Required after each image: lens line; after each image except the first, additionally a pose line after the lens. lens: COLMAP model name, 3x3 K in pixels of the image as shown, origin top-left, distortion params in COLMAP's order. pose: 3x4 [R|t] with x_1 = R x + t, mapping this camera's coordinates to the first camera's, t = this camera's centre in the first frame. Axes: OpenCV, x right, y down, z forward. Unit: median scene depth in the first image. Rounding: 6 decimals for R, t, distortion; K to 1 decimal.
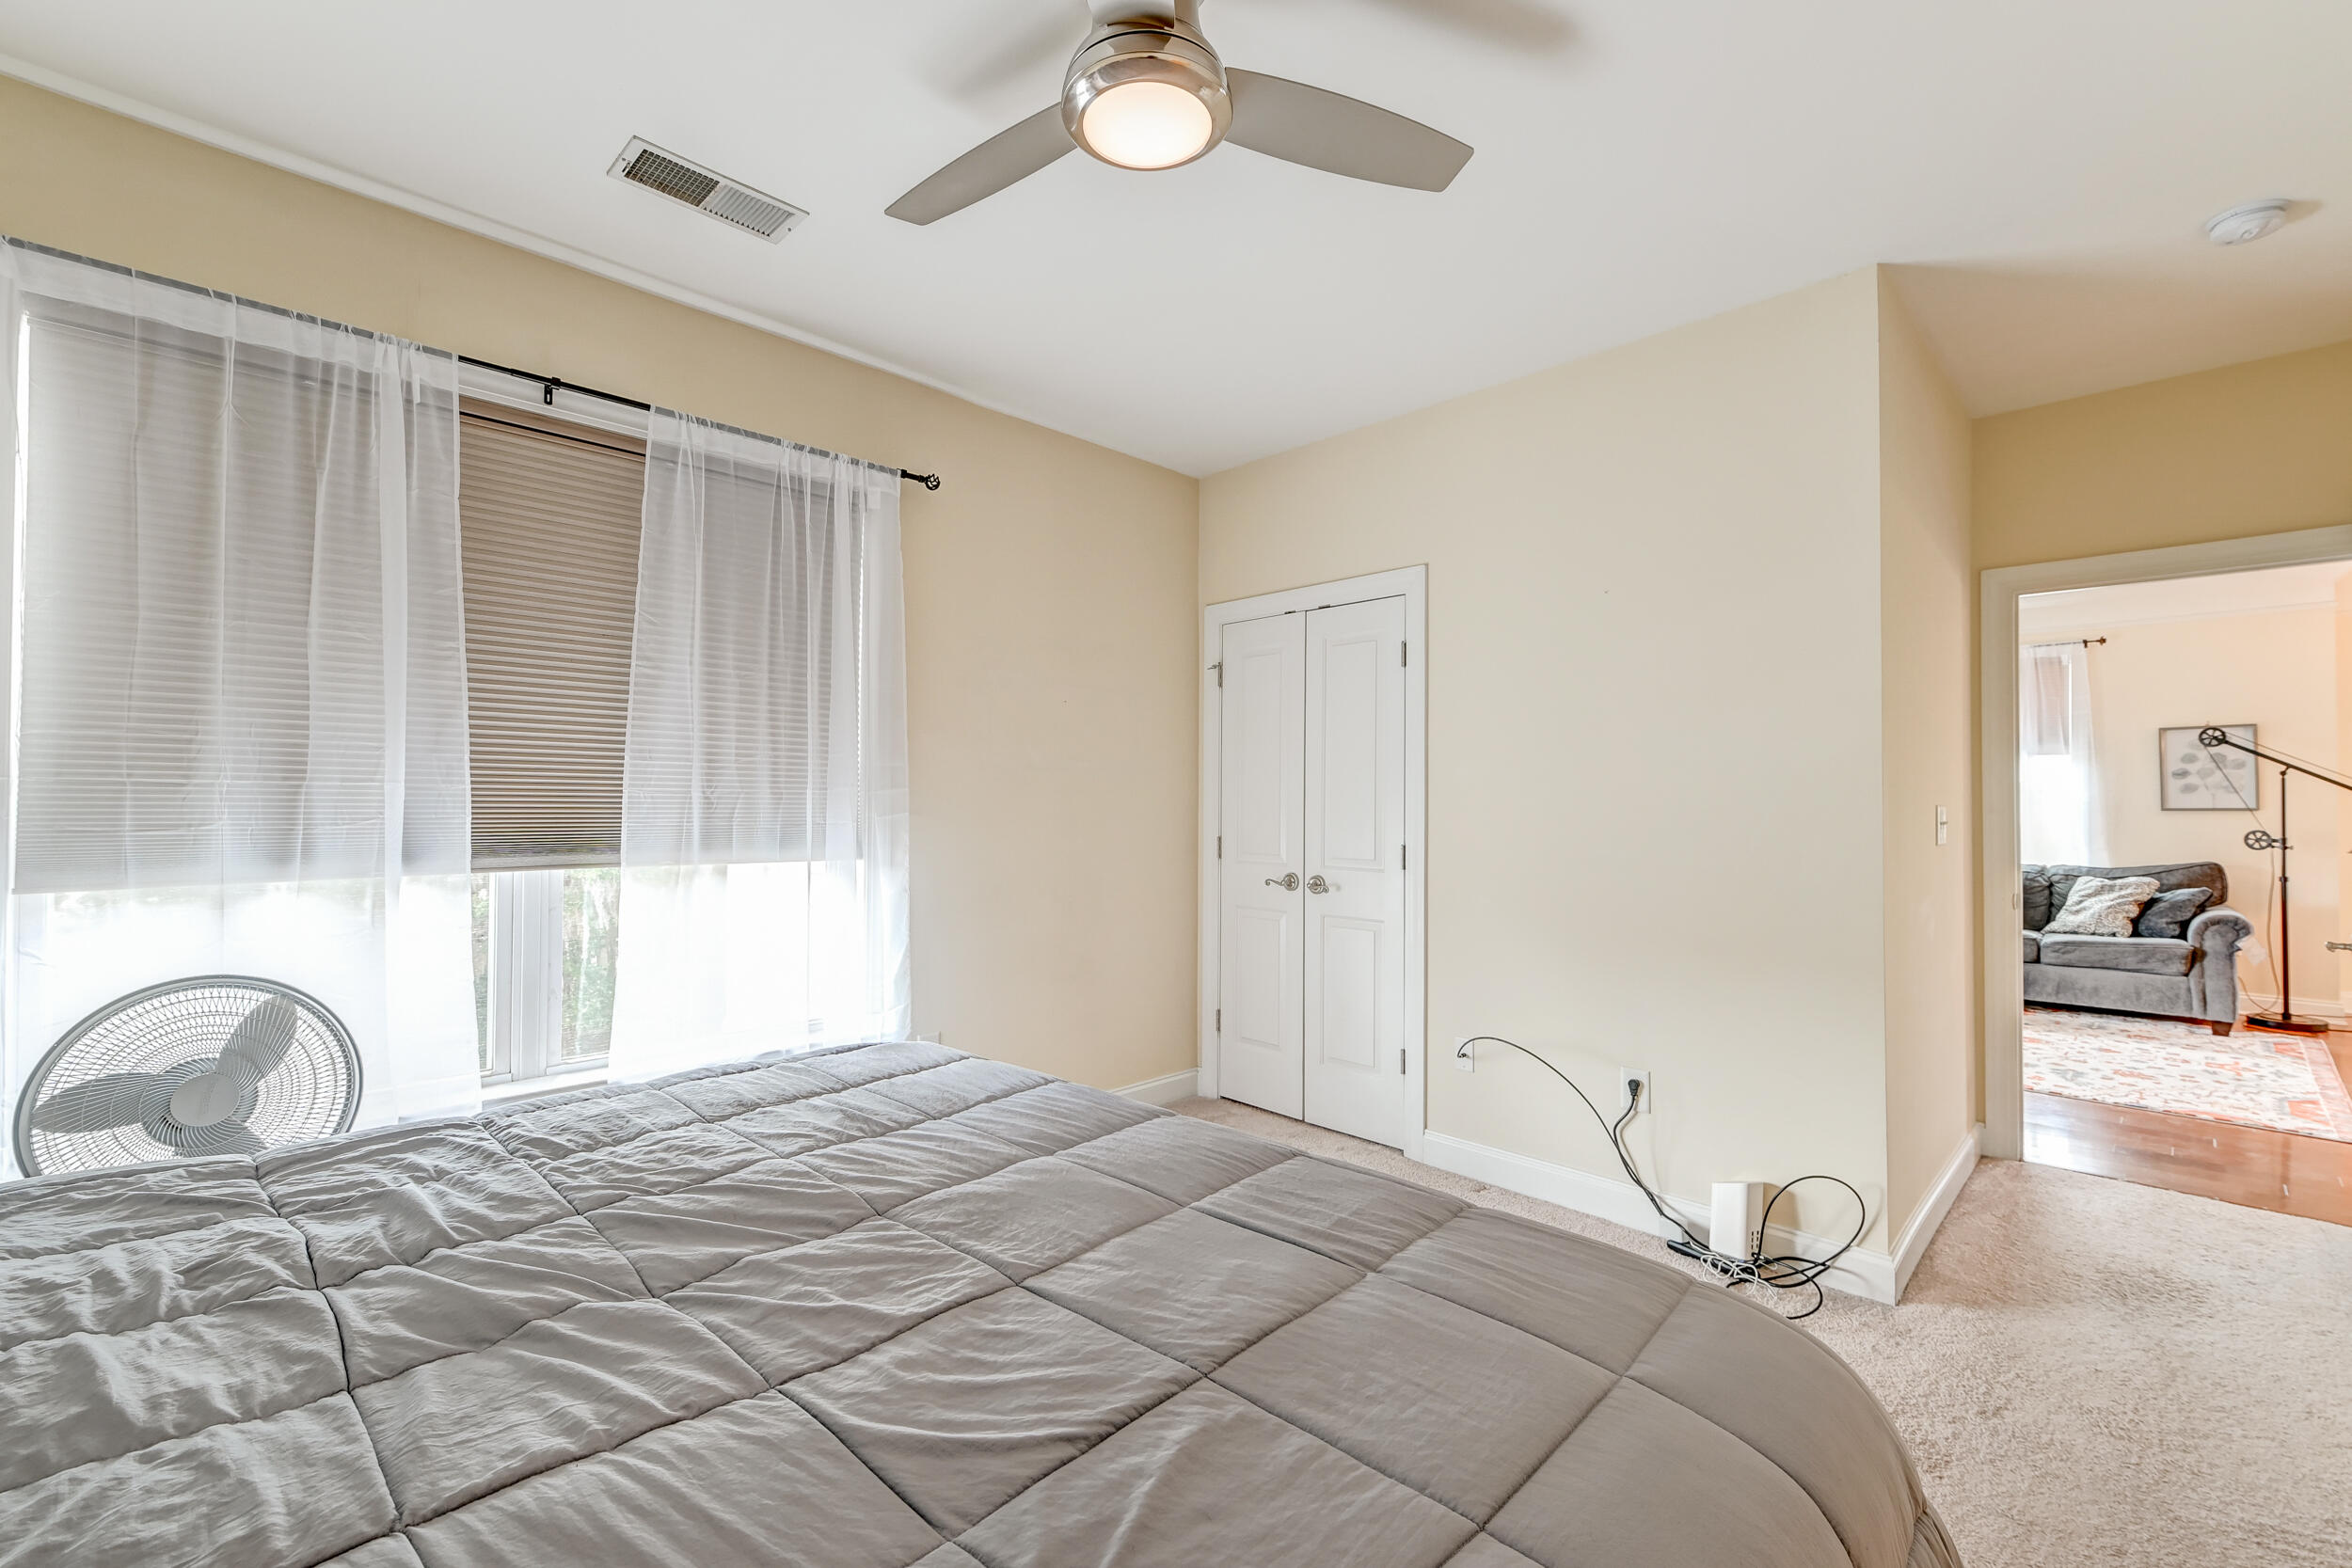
lens RADIAL K [[989.2, 0, 1184.3], [0, 989.2, 789.3], [0, 0, 1]] dist [0.018513, -0.008647]
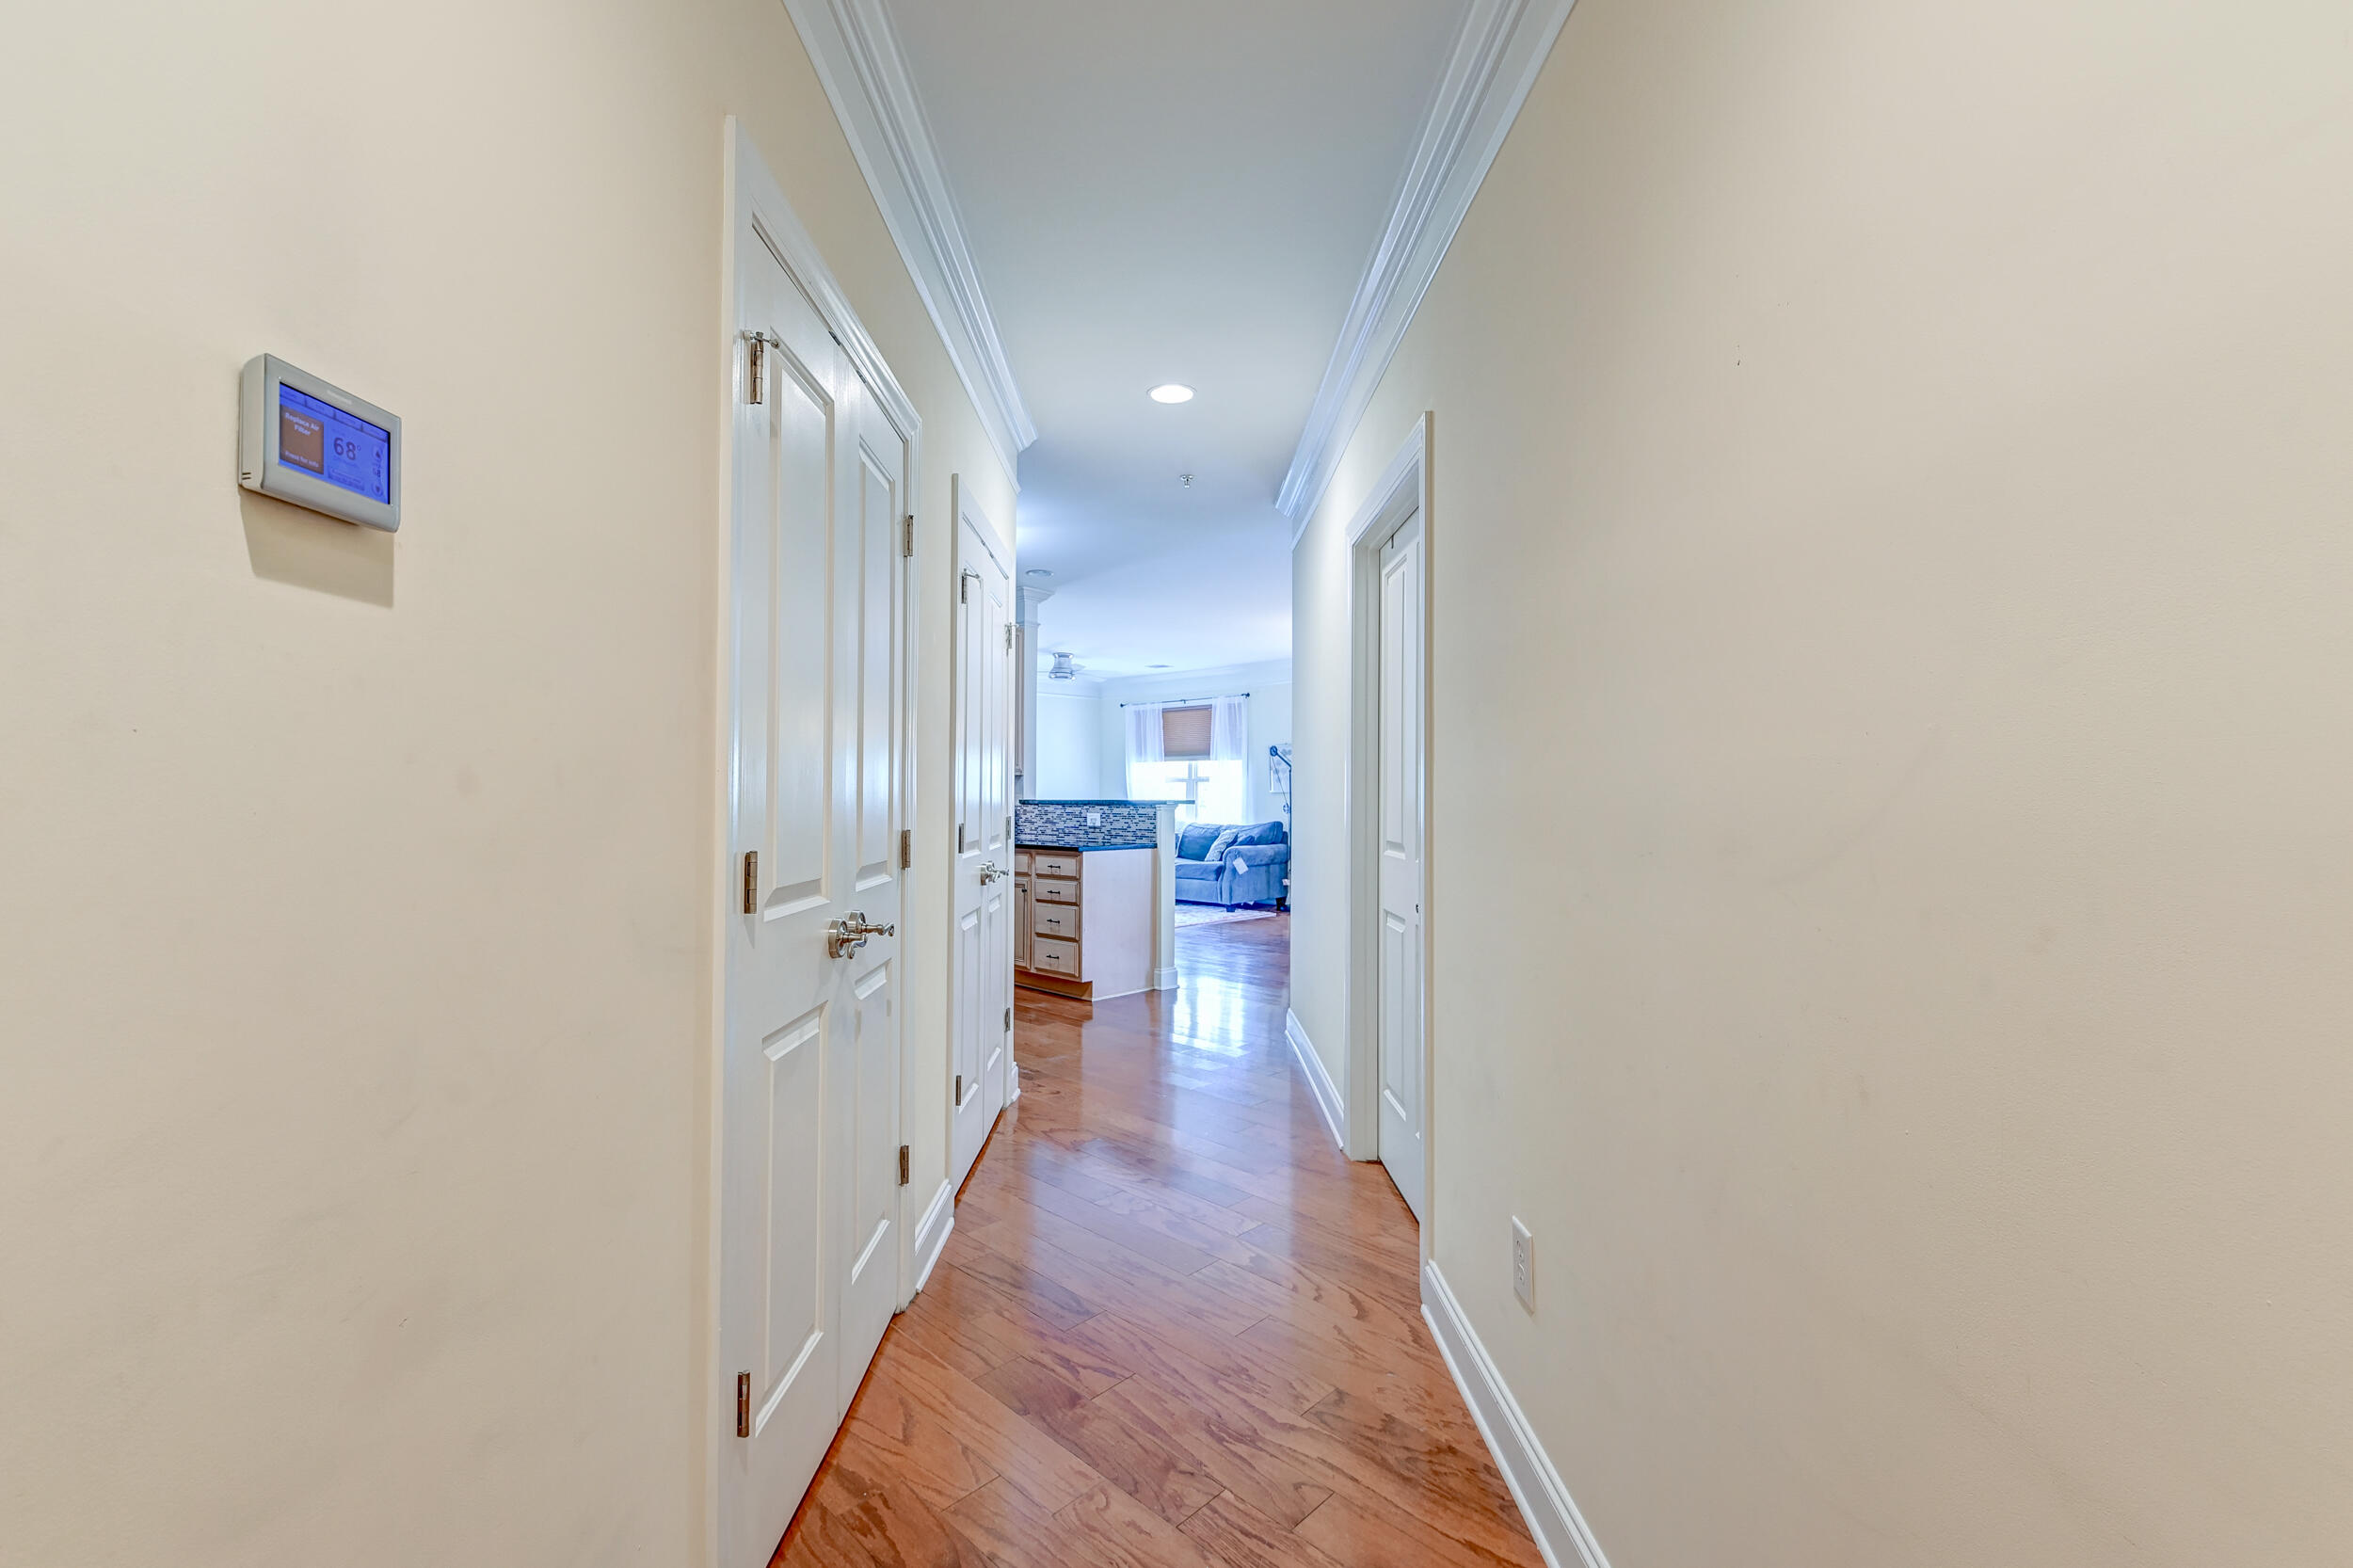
lens RADIAL K [[989.7, 0, 1186.3], [0, 989.7, 783.5], [0, 0, 1]] dist [0.018513, -0.008647]
pose [[0.999846, -0.001196, 0.017507, 0.855182], [0.001200, 0.999999, -0.000169, 0.006018], [-0.017507, 0.000190, 0.999847, -0.782491]]
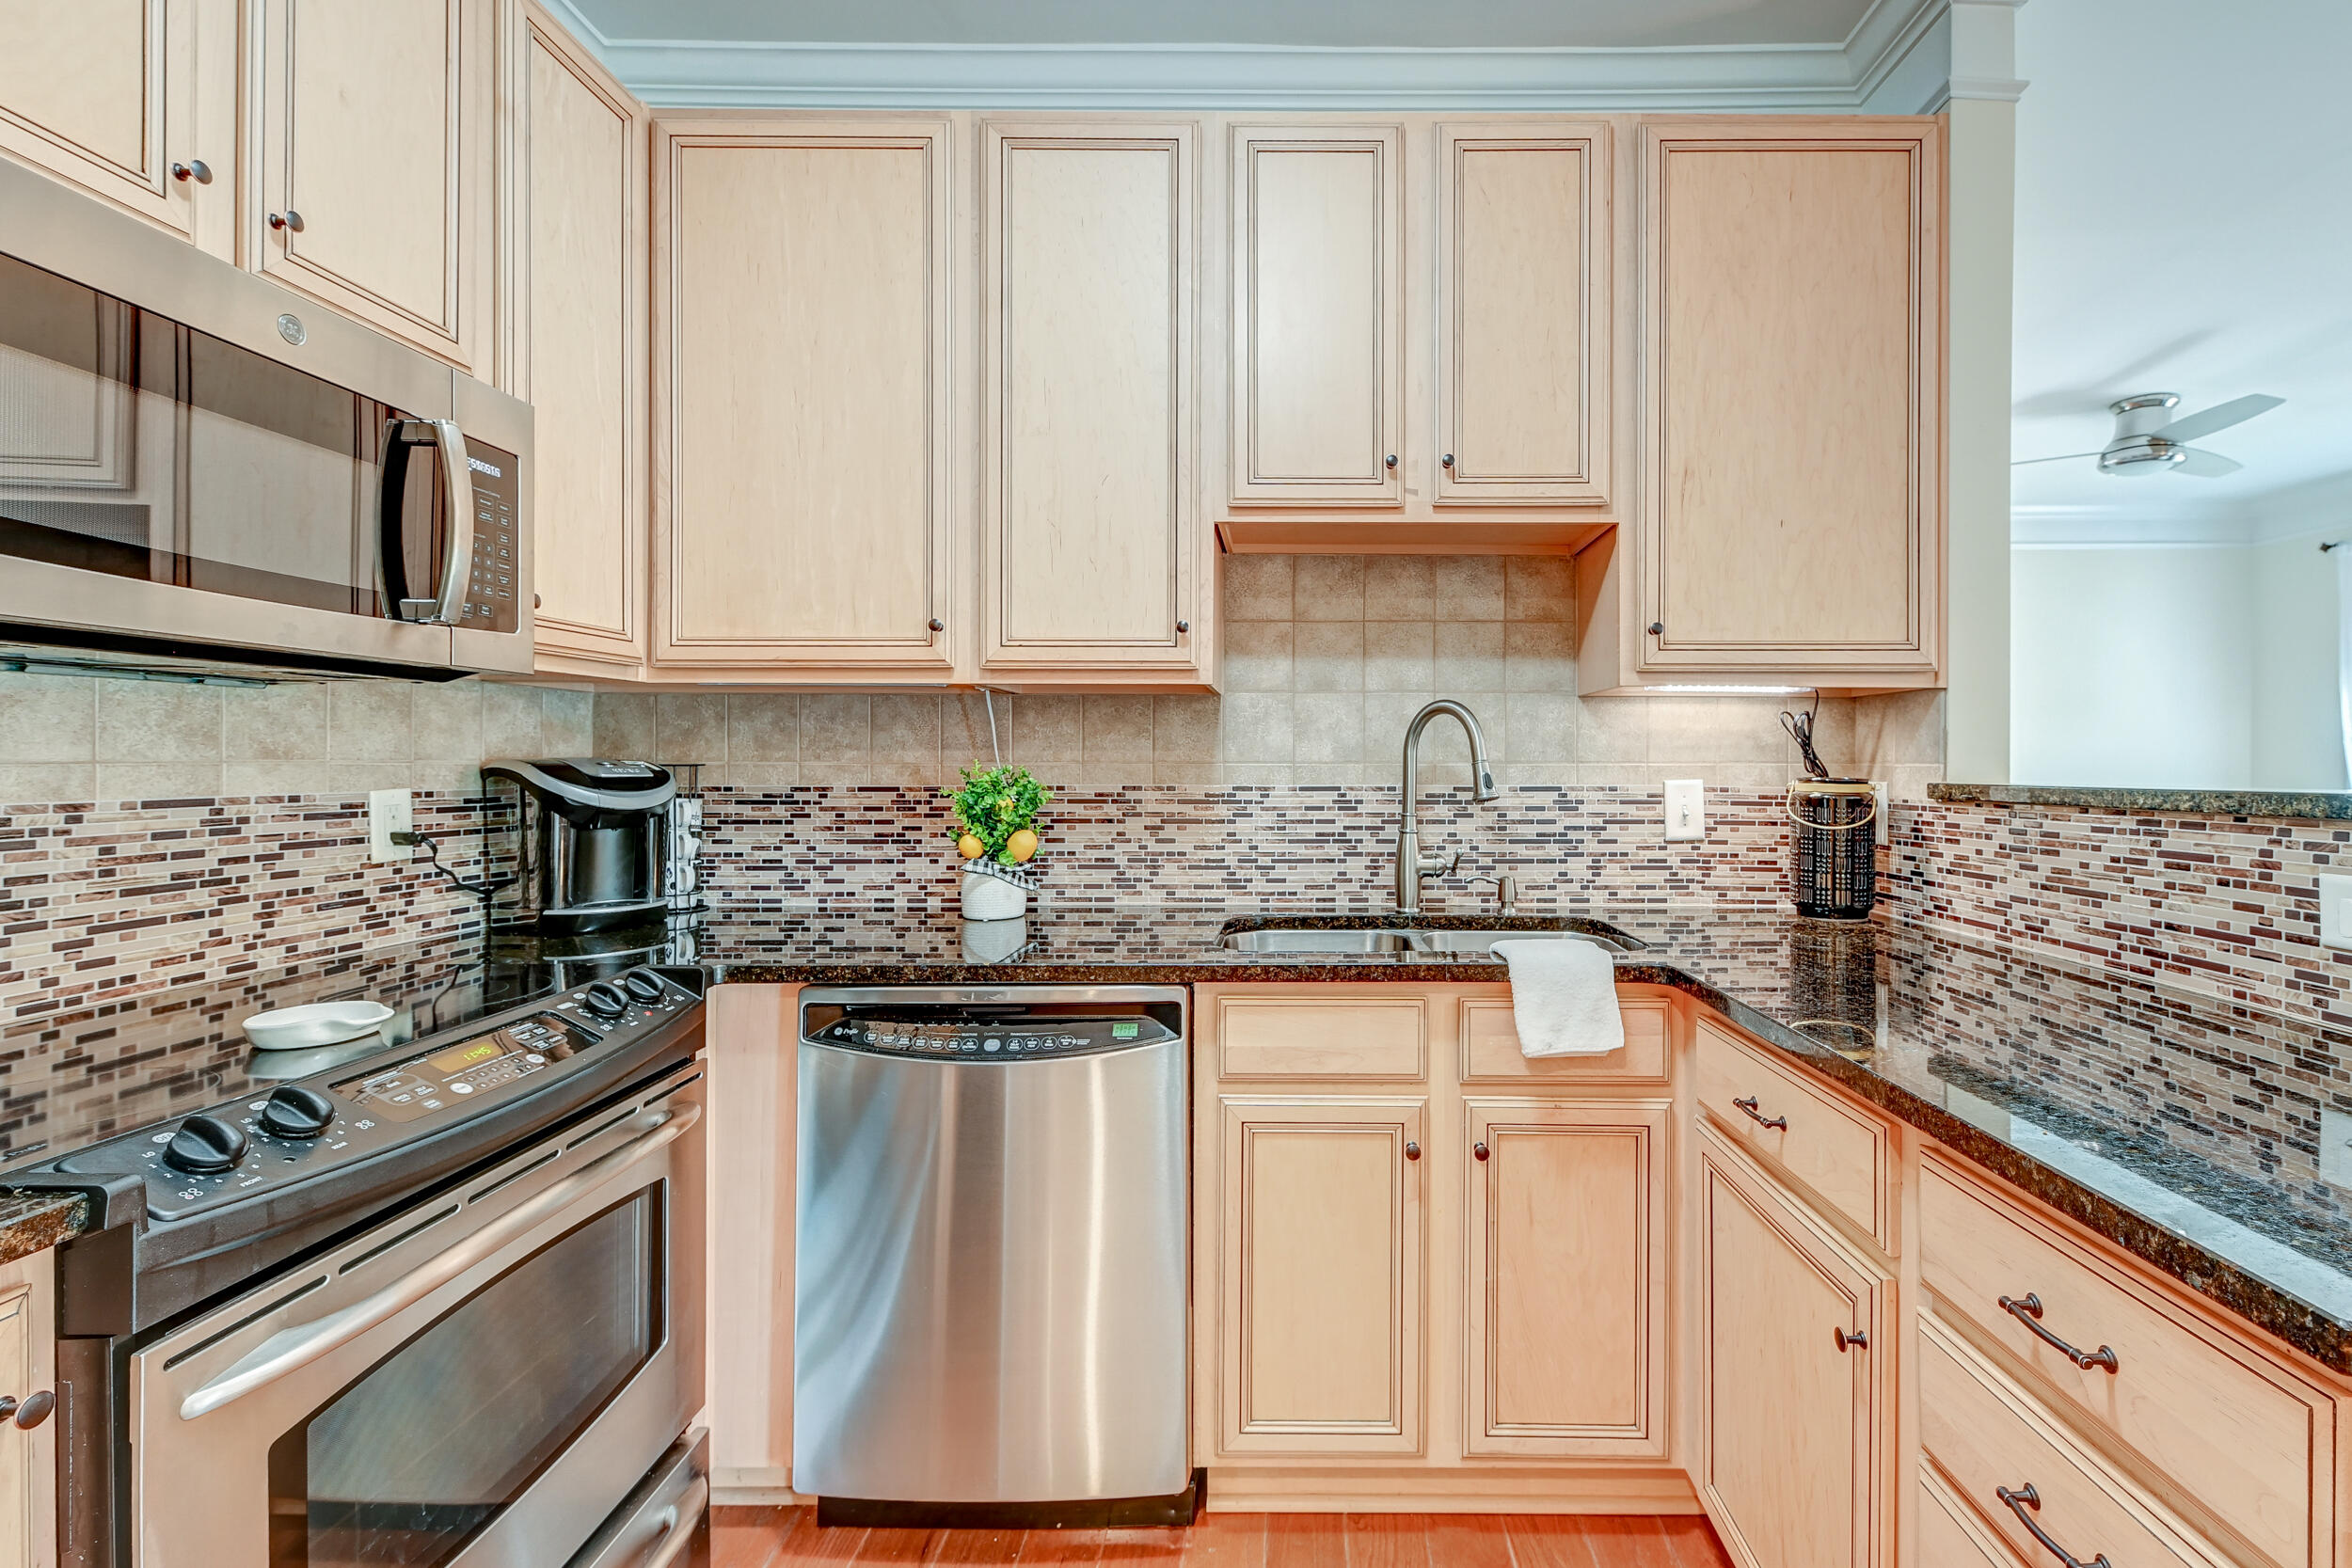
lens RADIAL K [[1042.6, 0, 1302.5], [0, 1042.6, 759.8], [0, 0, 1]] dist [0.015615, -0.005411]
pose [[0.709070, -0.005030, -0.705120, 0.767103], [0.009168, 0.999956, 0.002086, 0.014880], [0.705078, -0.007944, 0.709085, 0.044418]]
